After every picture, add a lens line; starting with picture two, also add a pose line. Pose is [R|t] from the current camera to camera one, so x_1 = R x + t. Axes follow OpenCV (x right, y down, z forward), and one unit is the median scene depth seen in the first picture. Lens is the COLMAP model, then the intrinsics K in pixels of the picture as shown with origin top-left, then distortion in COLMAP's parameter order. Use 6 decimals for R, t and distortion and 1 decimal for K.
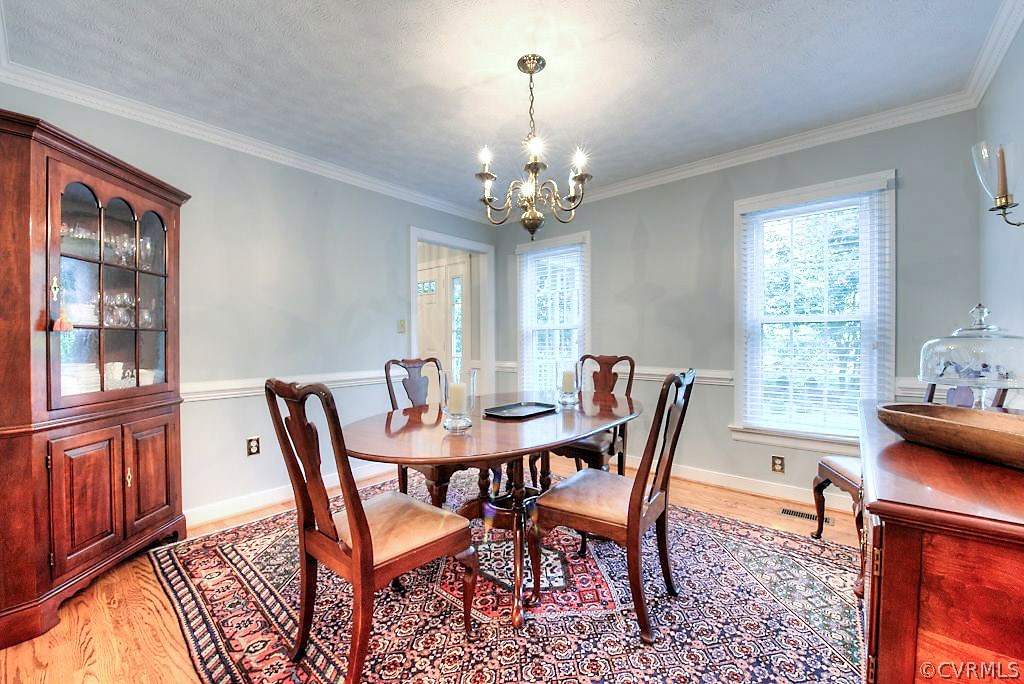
lens RADIAL K [[407.4, 0, 506.3], [0, 407.4, 340.9], [0, 0, 1]] dist [-0.016721, -0.002141]
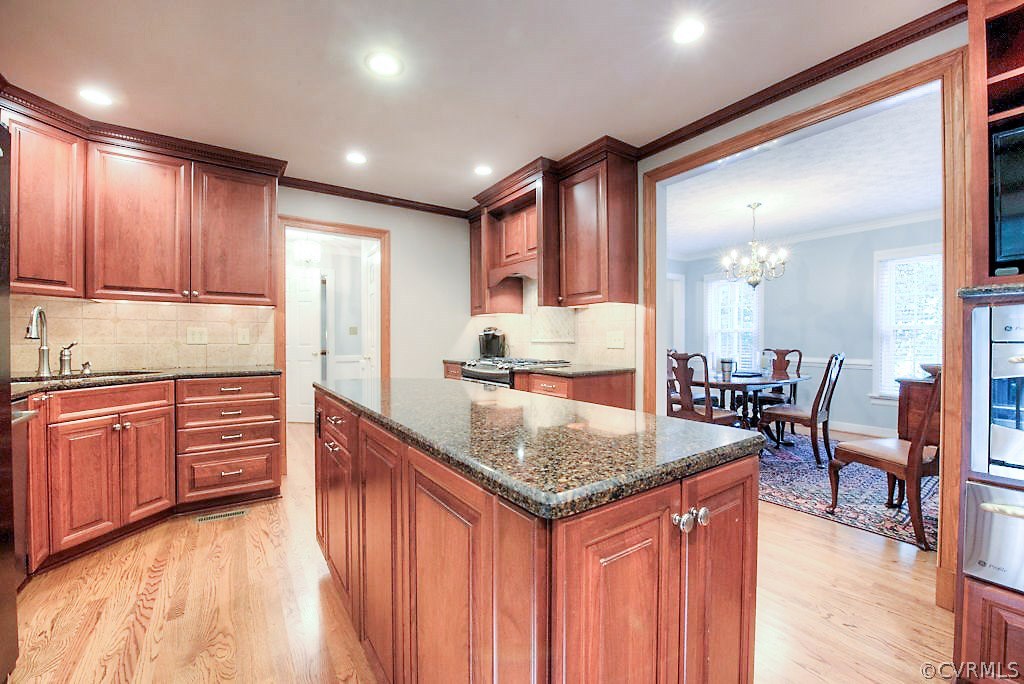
lens RADIAL K [[407.4, 0, 511.1], [0, 407.4, 342.6], [0, 0, 1]] dist [-0.016721, -0.002141]
pose [[0.967719, 0.006636, -0.251944, -0.414449], [-0.004874, 0.999959, 0.007620, 0.002630], [0.251984, -0.006146, 0.967712, -0.881875]]
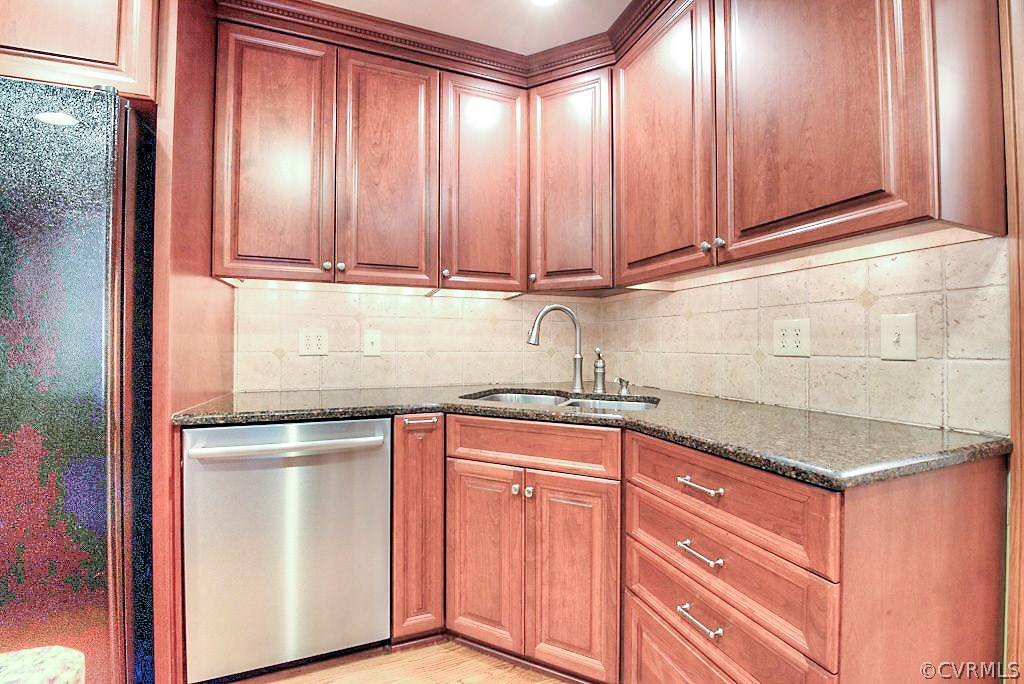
lens RADIAL K [[407.4, 0, 509.1], [0, 407.4, 342.5], [0, 0, 1]] dist [-0.016721, -0.002141]
pose [[-0.474895, -0.004280, -0.880032, -0.926547], [-0.000821, 0.999990, -0.004420, 0.004885], [0.880042, -0.001377, -0.474894, -0.097171]]
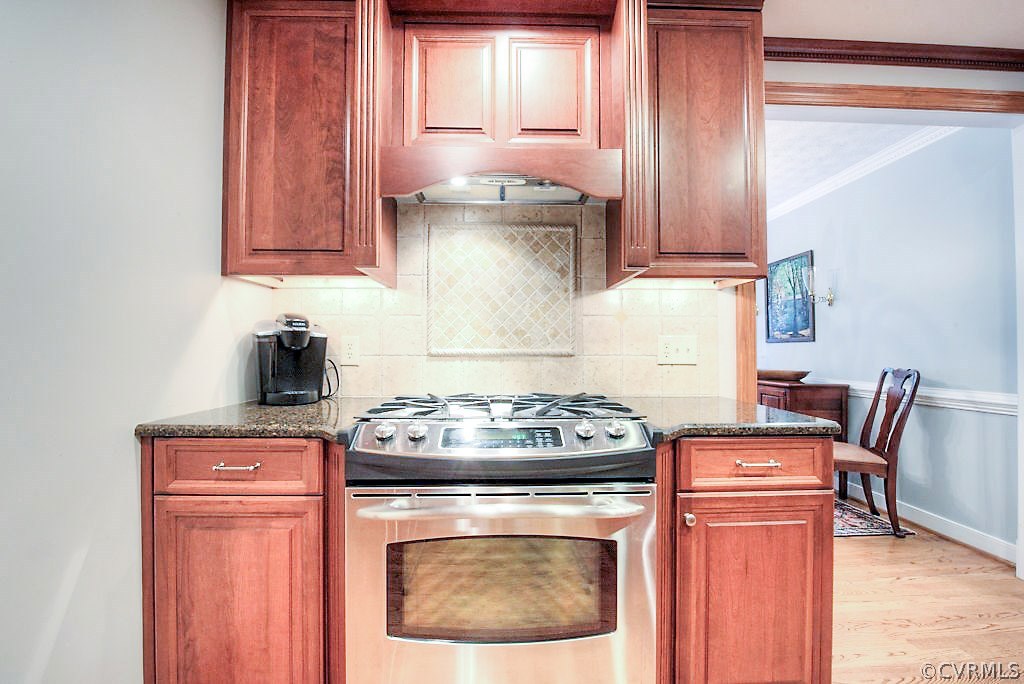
lens RADIAL K [[407.4, 0, 512.6], [0, 407.4, 342.8], [0, 0, 1]] dist [-0.016721, -0.002141]
pose [[0.733806, 0.017108, 0.679144, -1.039409], [-0.002096, 0.999735, -0.022920, 0.007095], [-0.679356, 0.015395, 0.733648, -0.006252]]
